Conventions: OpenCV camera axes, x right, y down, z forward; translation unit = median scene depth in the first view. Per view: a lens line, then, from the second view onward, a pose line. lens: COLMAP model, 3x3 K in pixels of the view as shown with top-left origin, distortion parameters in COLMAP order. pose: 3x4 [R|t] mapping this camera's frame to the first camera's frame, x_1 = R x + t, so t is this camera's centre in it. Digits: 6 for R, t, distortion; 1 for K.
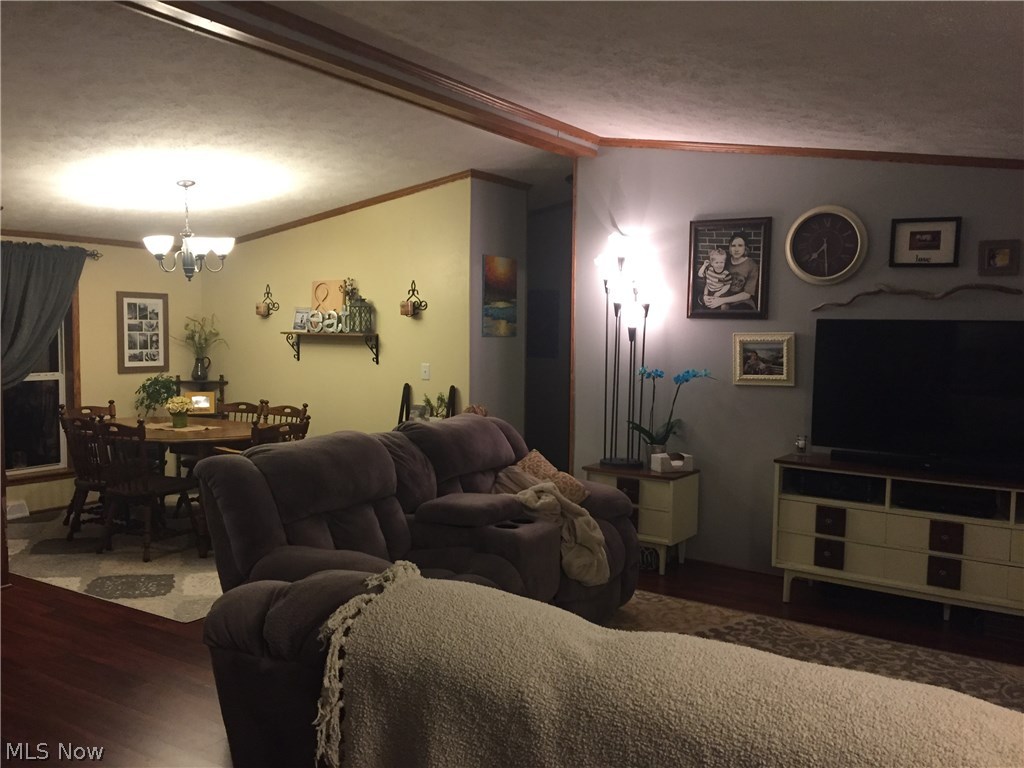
lens RADIAL K [[877.0, 0, 514.9], [0, 877.0, 381.3], [0, 0, 1]] dist [0.079343, -0.082432]
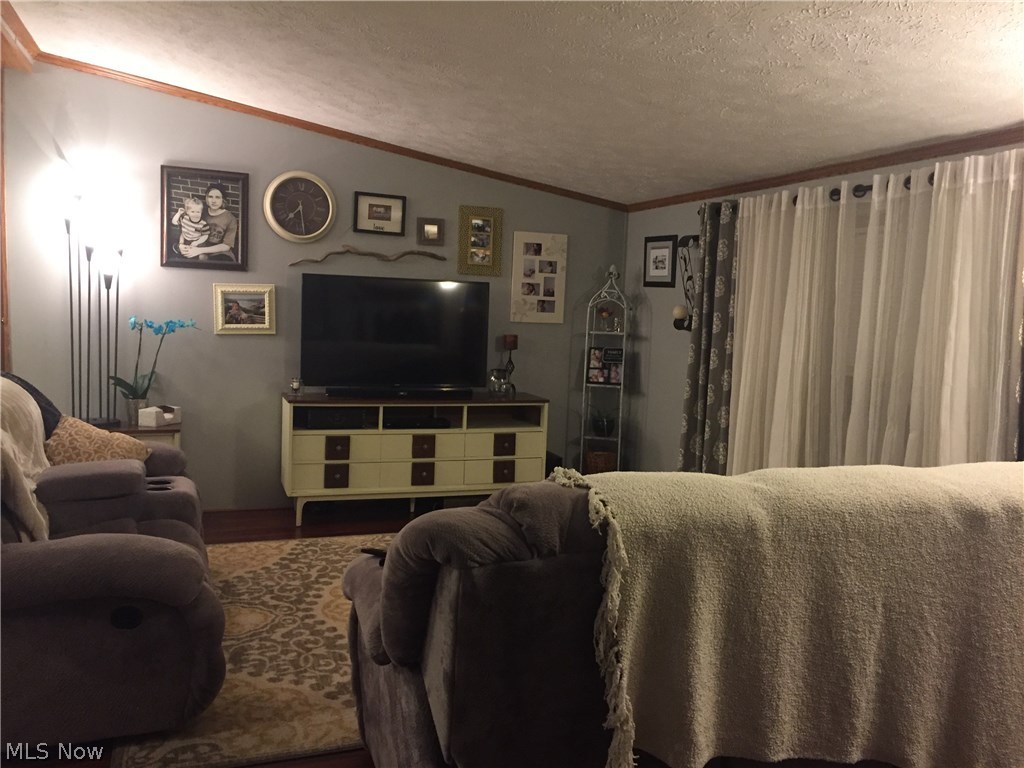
lens RADIAL K [[877.0, 0, 516.7], [0, 877.0, 385.1], [0, 0, 1]] dist [0.079343, -0.082432]
pose [[0.596464, -0.067671, 0.799782, -0.381713], [0.023272, 0.997479, 0.067042, 0.002330], [-0.802302, -0.021376, 0.596535, 0.107388]]
